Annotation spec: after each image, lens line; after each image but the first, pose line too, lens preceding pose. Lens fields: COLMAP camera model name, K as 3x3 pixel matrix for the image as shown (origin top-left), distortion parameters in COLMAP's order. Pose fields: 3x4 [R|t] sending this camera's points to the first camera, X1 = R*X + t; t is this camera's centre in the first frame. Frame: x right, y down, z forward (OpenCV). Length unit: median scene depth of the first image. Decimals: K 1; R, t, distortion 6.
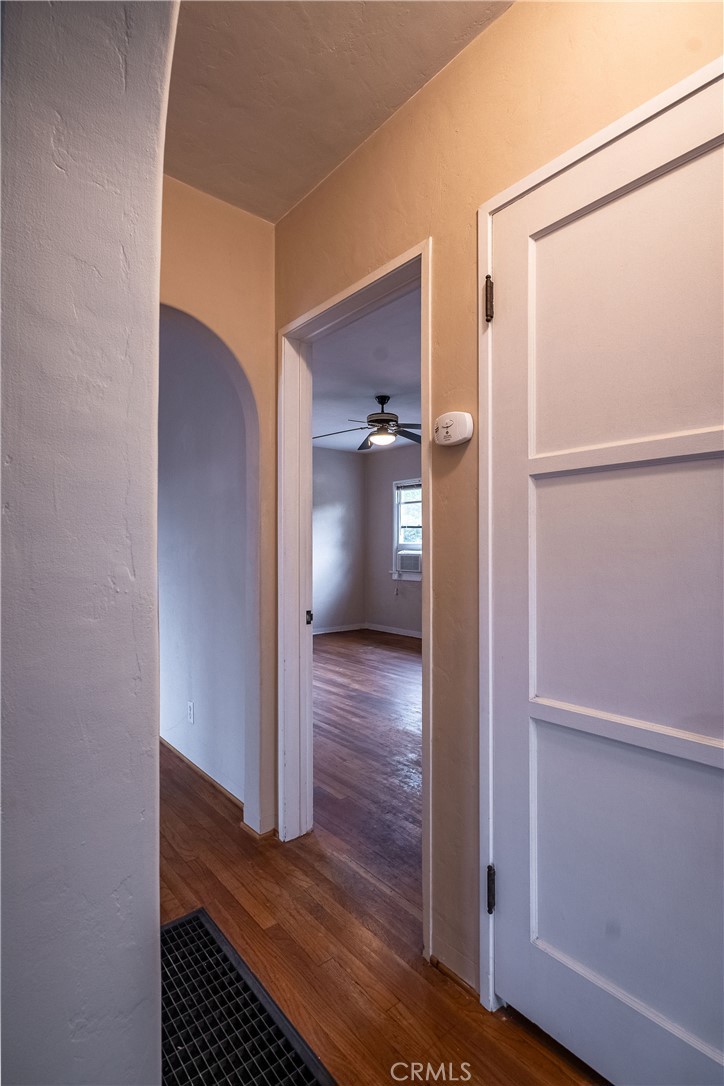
lens RADIAL K [[529.0, 0, 362.0], [0, 529.0, 543.0], [0, 0, 1]] dist [-0.001995, 0.001079]
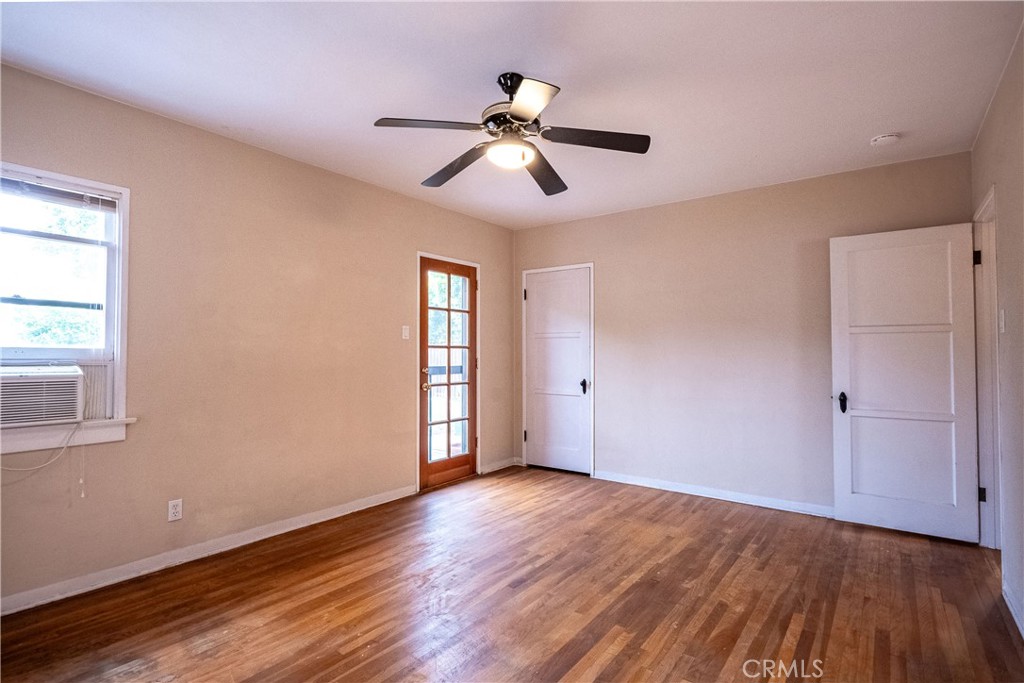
lens RADIAL K [[498.8, 0, 508.0], [0, 498.8, 341.6], [0, 0, 1]] dist [-0.001995, 0.001079]
pose [[-0.228657, 0.025550, 0.973172, -0.568544], [-0.005801, 0.999602, -0.027607, 0.007871], [-0.973490, -0.011958, -0.228418, 1.412442]]
